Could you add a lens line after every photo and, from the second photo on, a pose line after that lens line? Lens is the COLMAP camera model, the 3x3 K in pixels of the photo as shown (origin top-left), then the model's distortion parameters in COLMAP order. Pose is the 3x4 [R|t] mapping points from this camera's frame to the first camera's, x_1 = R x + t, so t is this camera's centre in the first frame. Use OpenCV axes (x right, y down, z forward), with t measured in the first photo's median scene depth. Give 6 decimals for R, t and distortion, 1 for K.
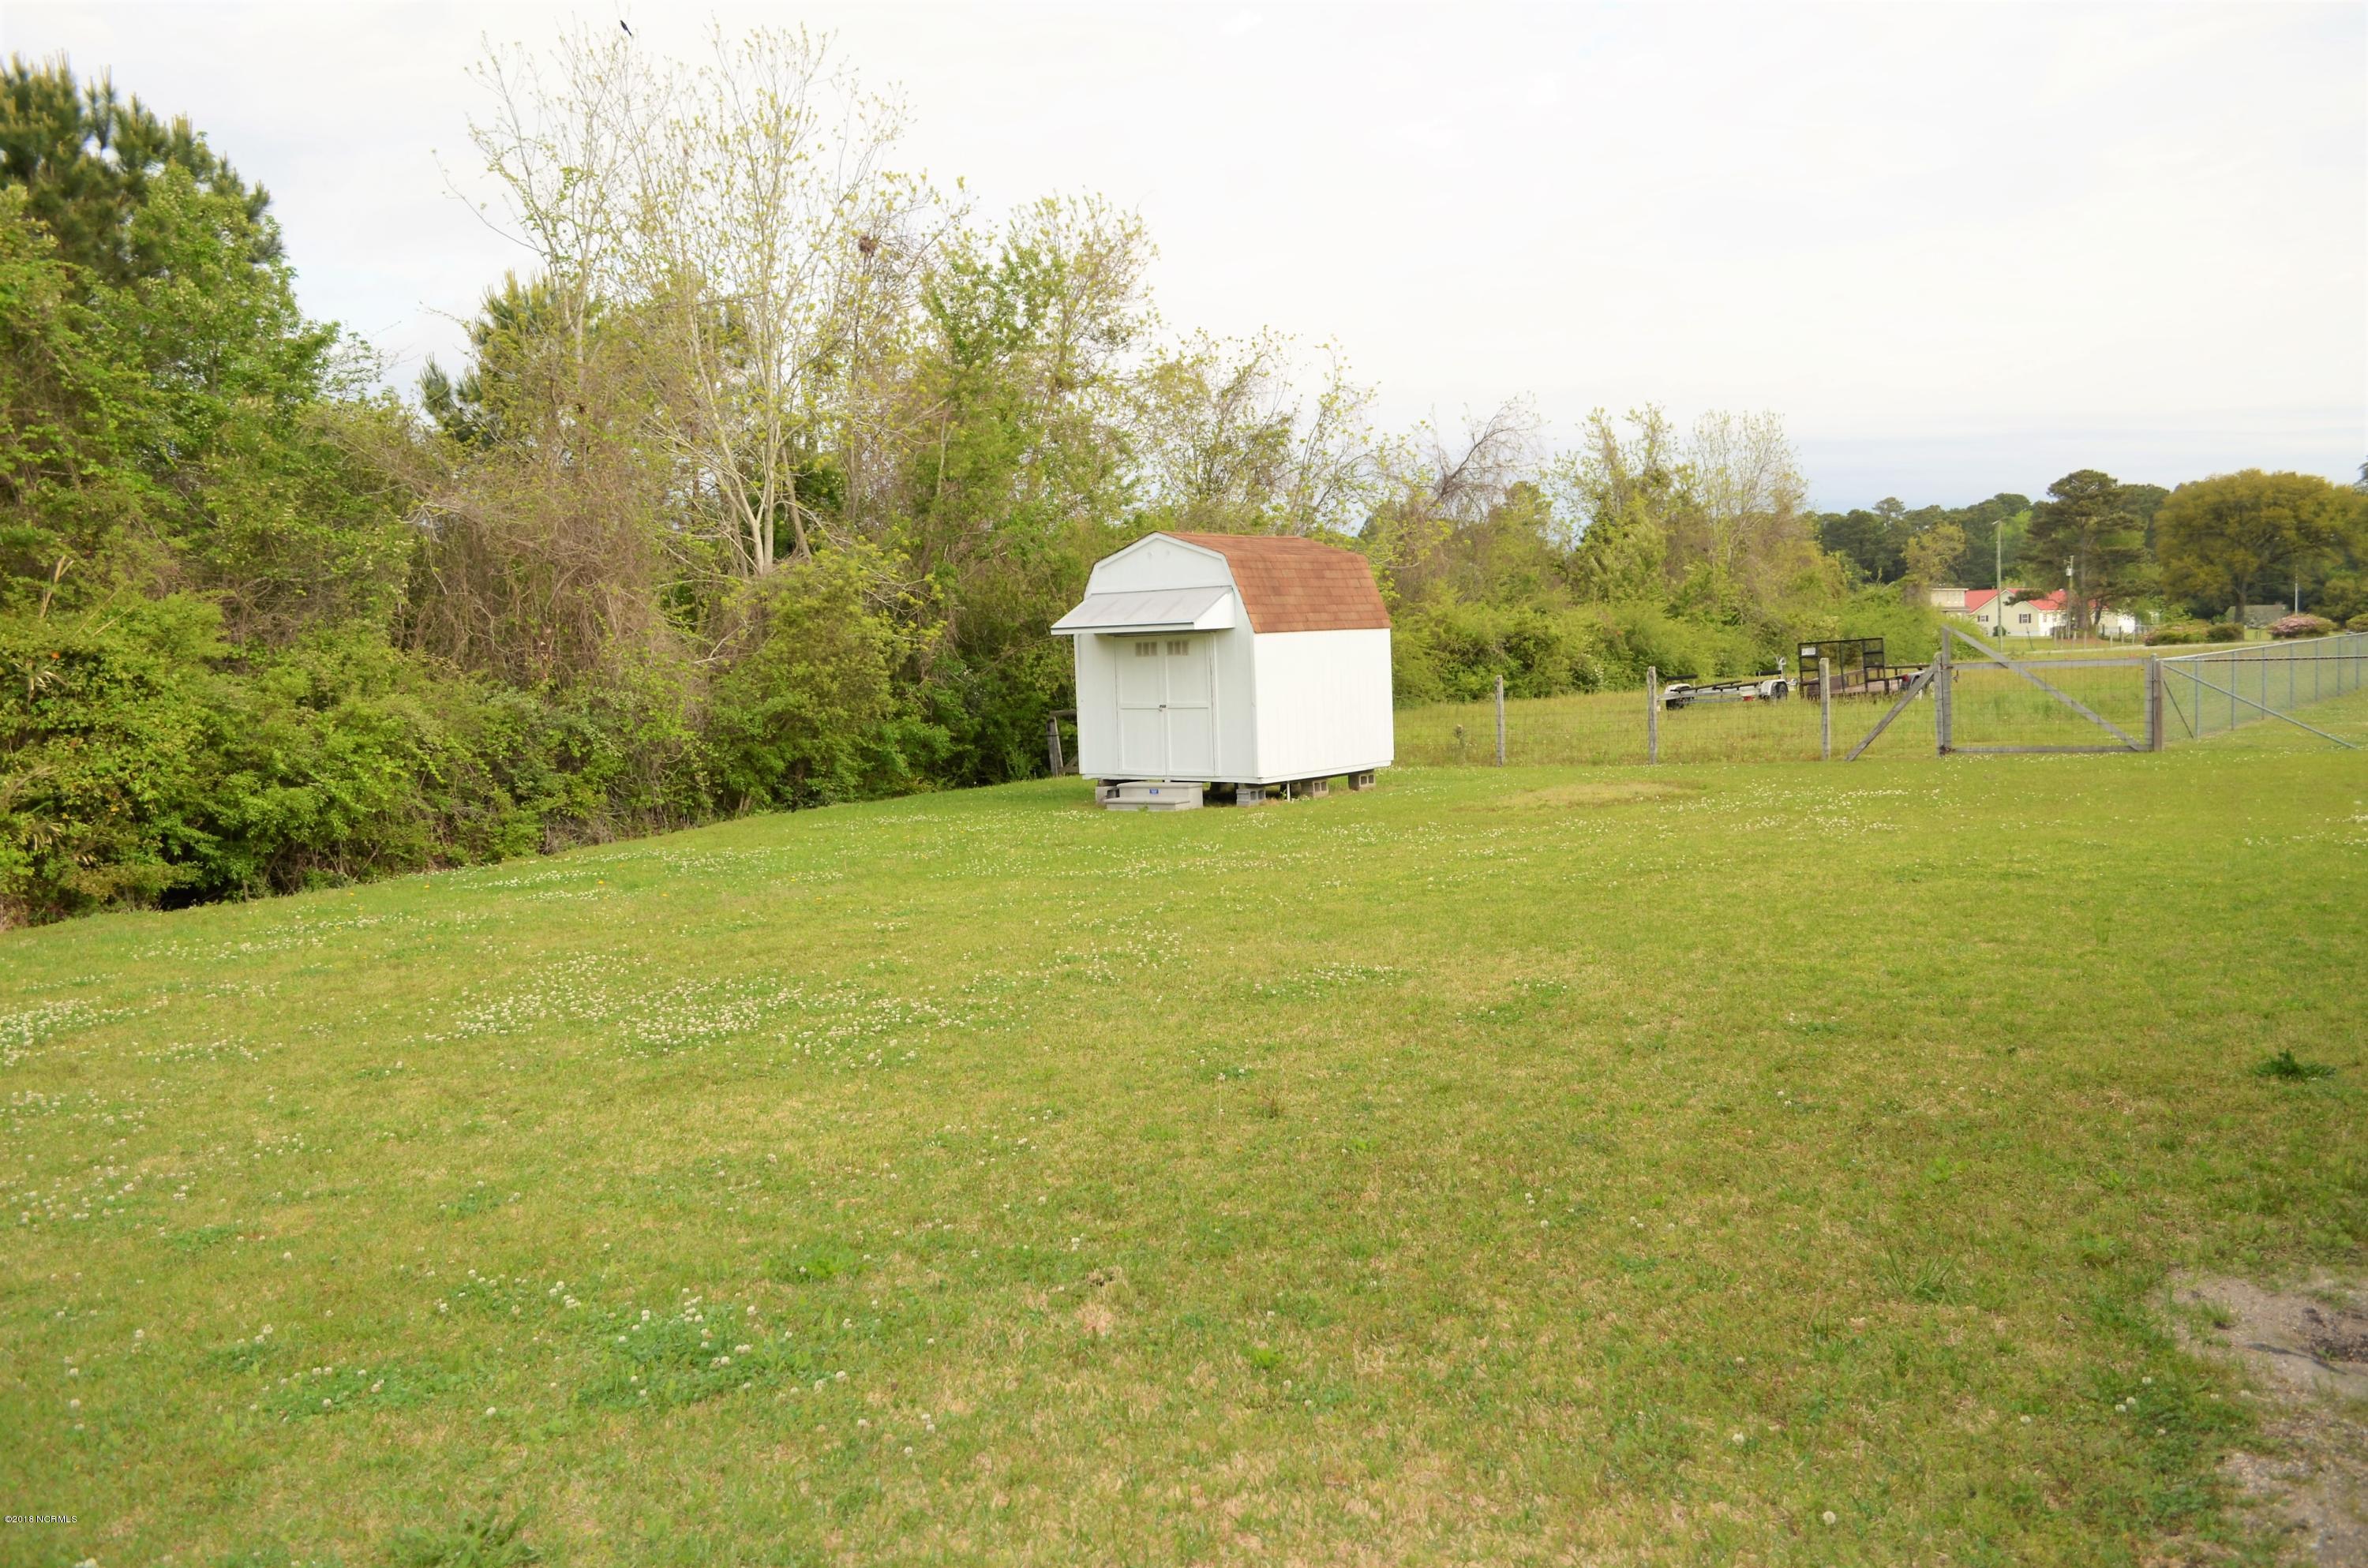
lens RADIAL K [[1832.0, 0, 1184.9], [0, 1832.0, 795.6], [0, 0, 1]] dist [-0.013052, 0.006895]
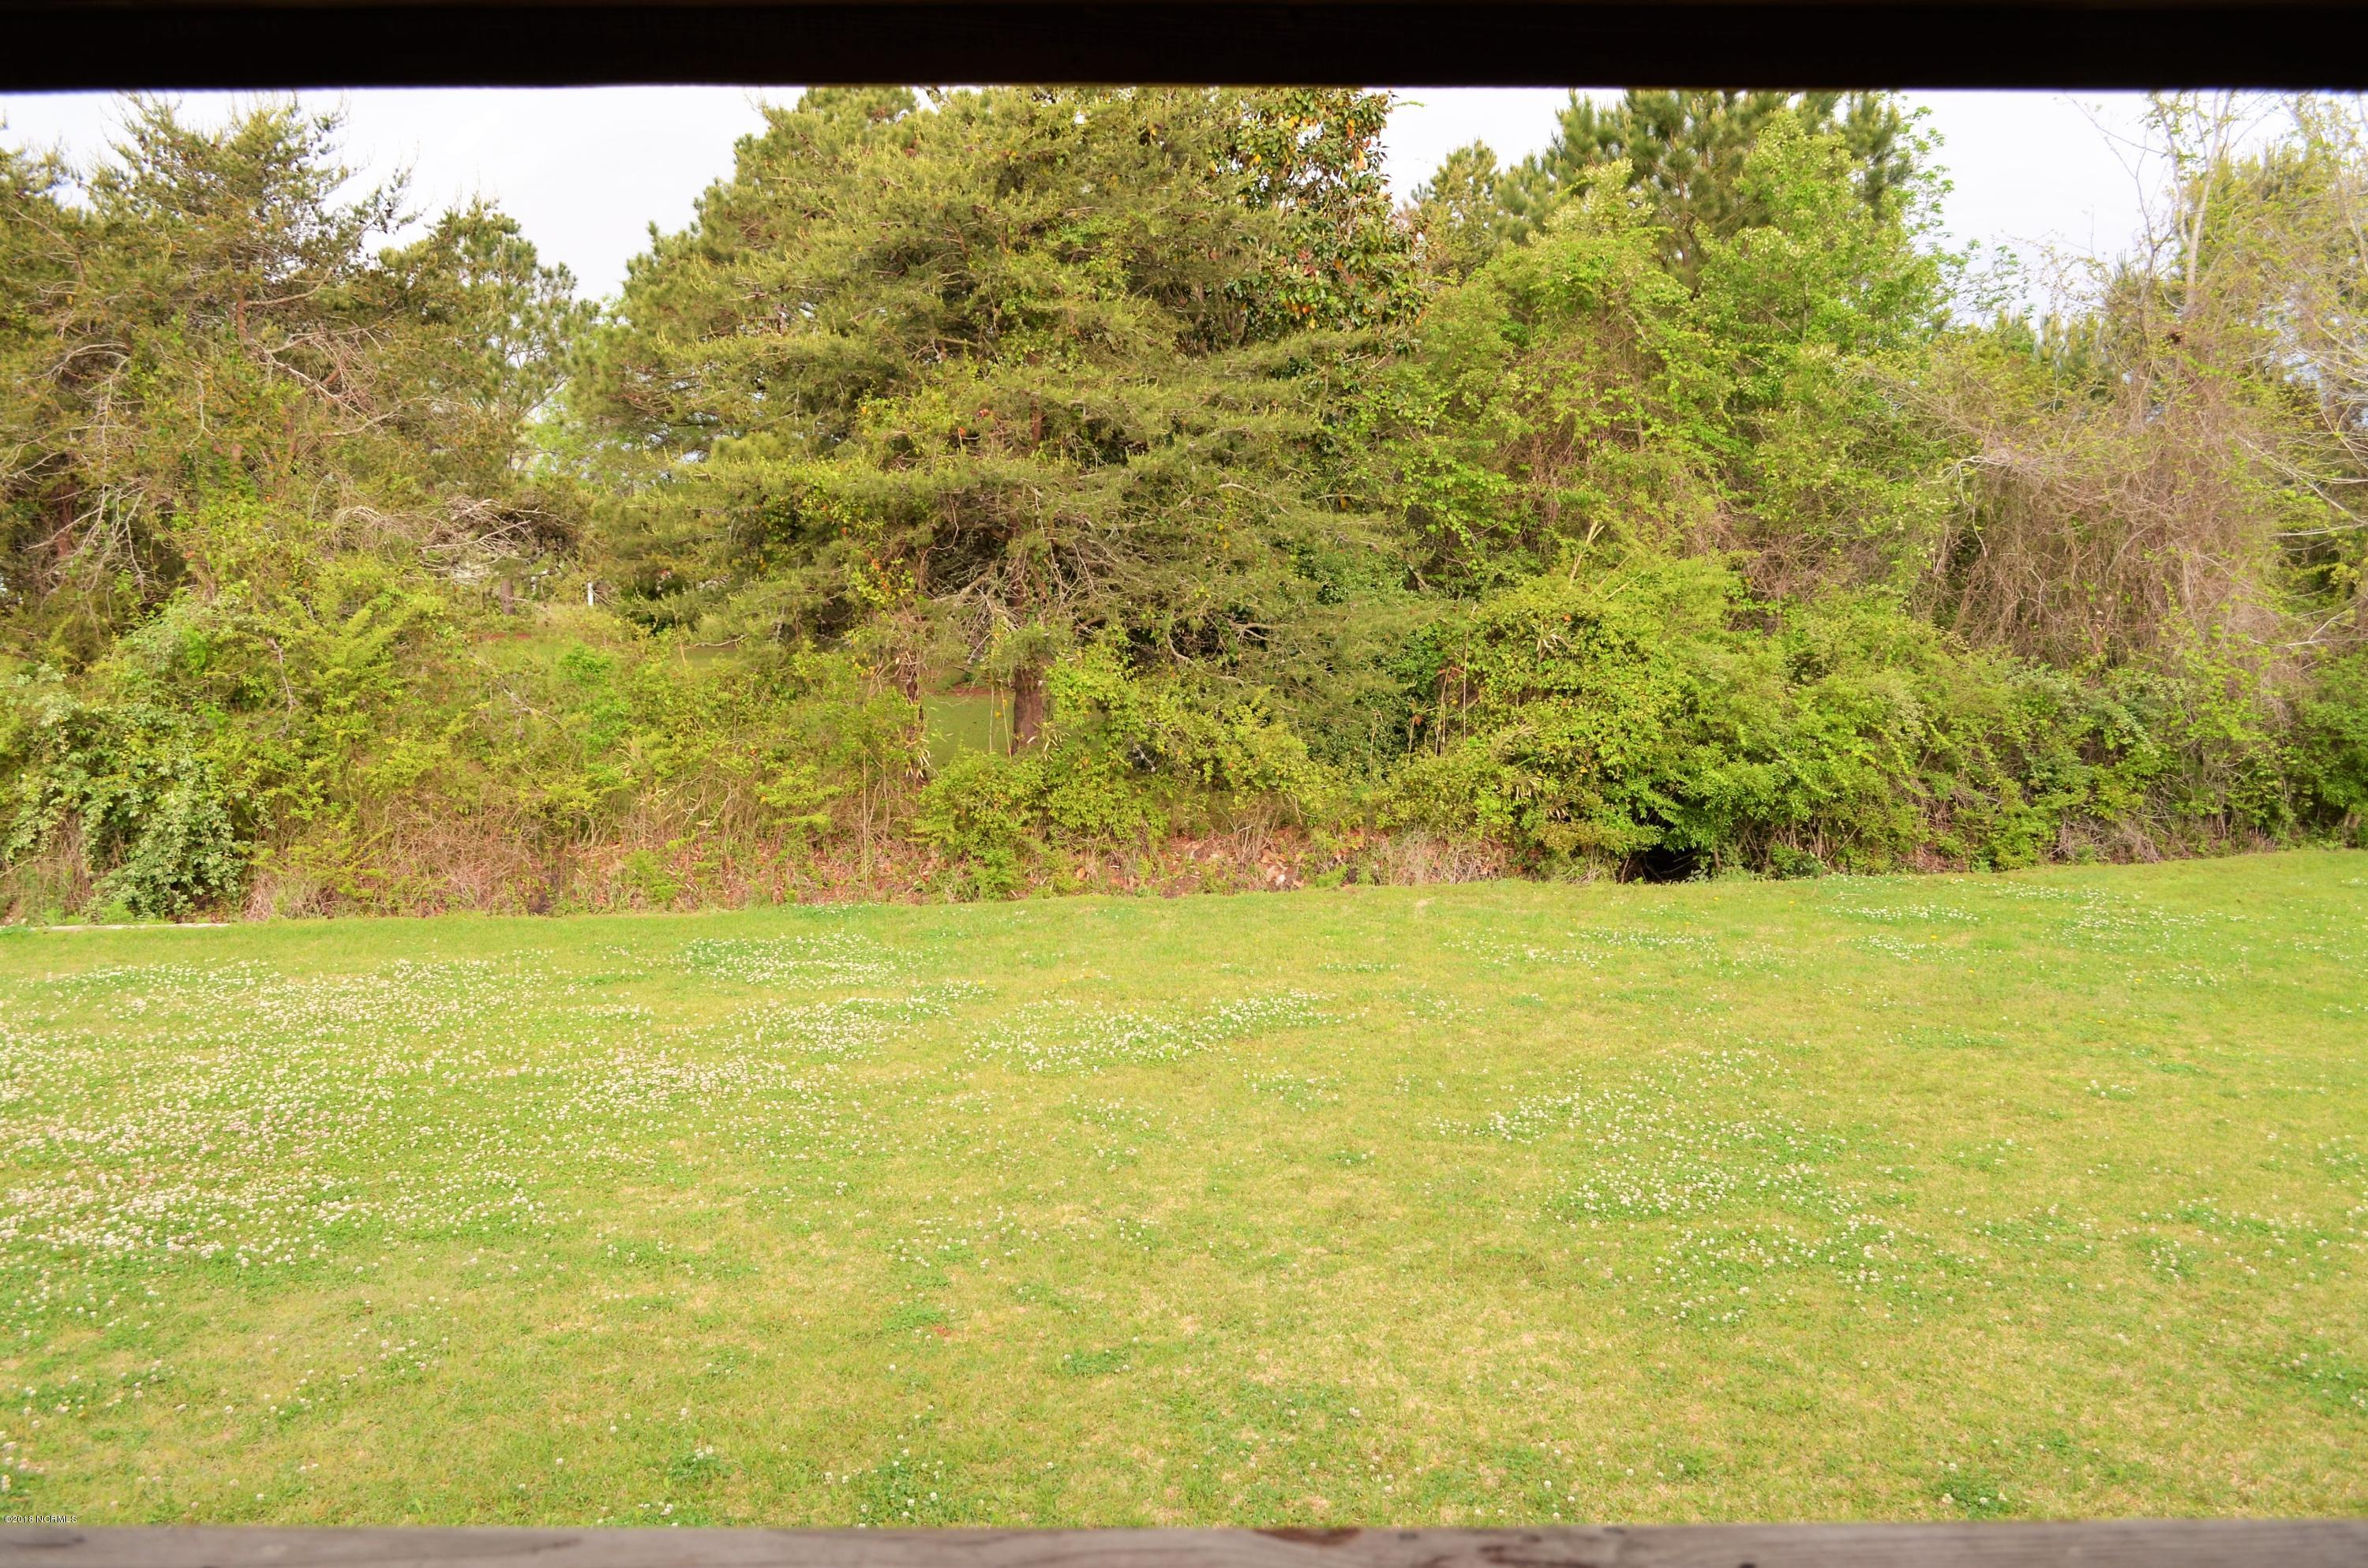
lens RADIAL K [[1996.1, 0, 1193.7], [0, 1996.1, 794.8], [0, 0, 1]] dist [-0.035794, 0.011590]
pose [[0.630983, 0.130400, -0.764759, 0.143403], [-0.088683, 0.991434, 0.095881, -0.064396], [0.770711, 0.007321, 0.637143, 0.086632]]
